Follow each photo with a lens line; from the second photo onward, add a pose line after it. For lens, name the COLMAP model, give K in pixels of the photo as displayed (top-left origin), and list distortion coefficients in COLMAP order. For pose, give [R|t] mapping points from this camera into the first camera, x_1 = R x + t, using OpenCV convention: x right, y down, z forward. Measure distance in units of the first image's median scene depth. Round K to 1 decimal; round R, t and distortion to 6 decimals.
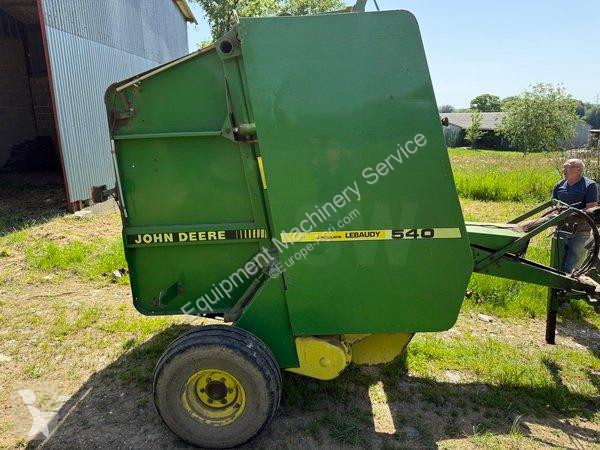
lens RADIAL K [[425.5, 0, 300.0], [0, 425.5, 225.0], [0, 0, 1]] dist [0.078257, -0.131296]
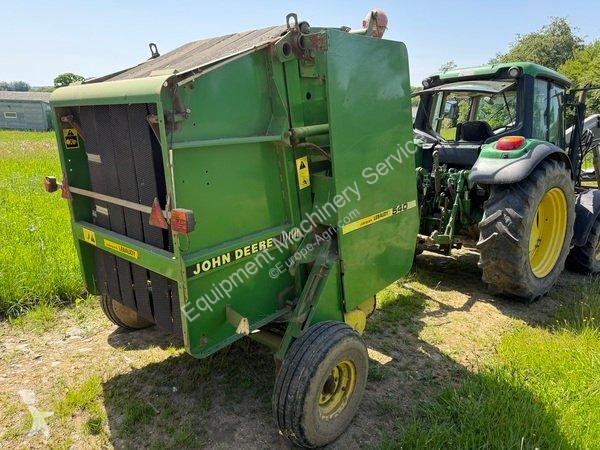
lens RADIAL K [[425.5, 0, 300.0], [0, 425.5, 225.0], [0, 0, 1]] dist [0.078257, -0.131296]
pose [[0.636696, -0.181314, 0.749495, -0.870955], [0.149515, 0.982545, 0.110679, -0.113954], [-0.756481, 0.041592, 0.652692, 0.323379]]
